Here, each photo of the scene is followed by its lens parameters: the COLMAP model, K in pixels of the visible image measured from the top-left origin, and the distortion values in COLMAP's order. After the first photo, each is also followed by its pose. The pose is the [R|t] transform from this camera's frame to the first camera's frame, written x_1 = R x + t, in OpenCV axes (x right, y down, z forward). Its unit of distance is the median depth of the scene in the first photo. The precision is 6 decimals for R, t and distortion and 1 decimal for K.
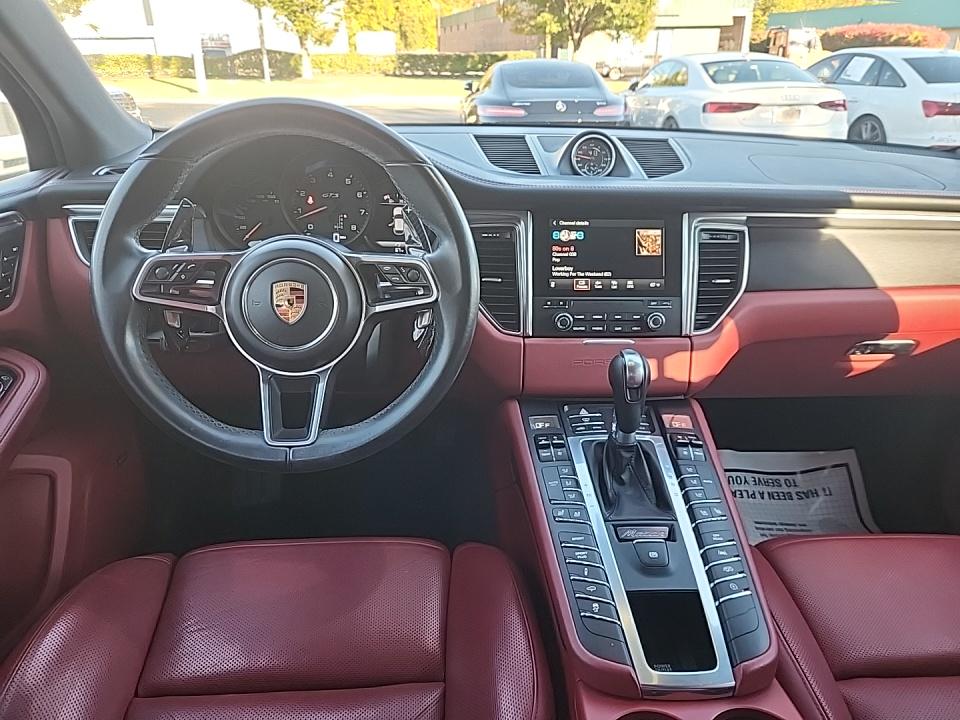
lens RADIAL K [[643.9, 0, 476.2], [0, 643.9, 359.6], [0, 0, 1]] dist [0.052075, -0.047463]
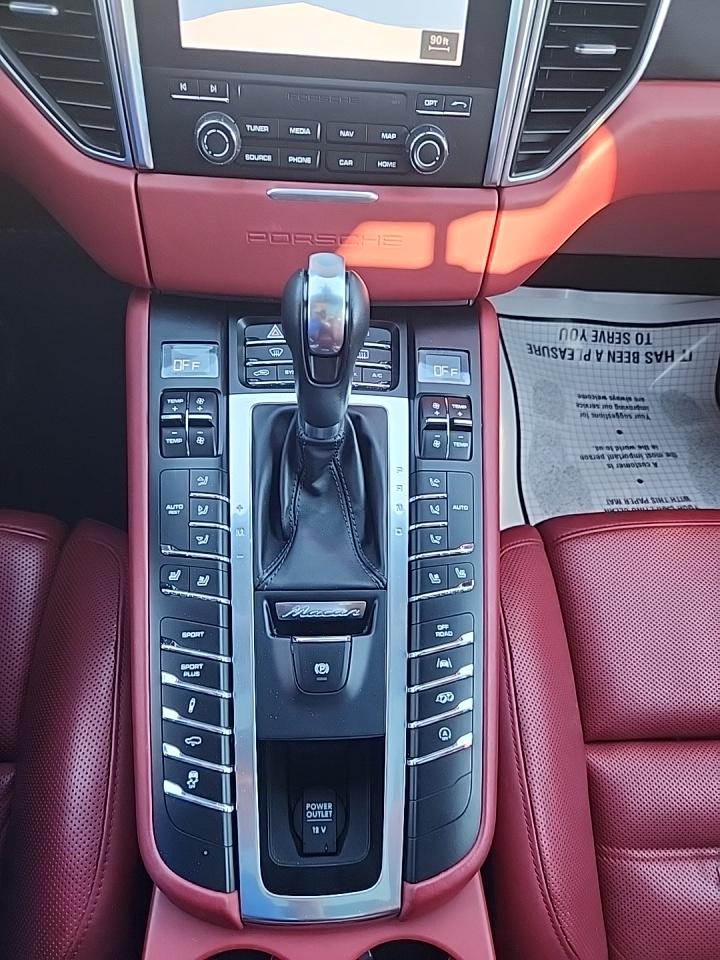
lens RADIAL K [[643.9, 0, 360.0], [0, 643.9, 480.0], [0, 0, 1]] dist [0.052075, -0.047463]
pose [[0.998165, 0.037845, 0.047261, 0.216748], [-0.057981, 0.822277, 0.566126, -0.123857], [-0.017436, -0.567827, 0.822963, 0.497554]]
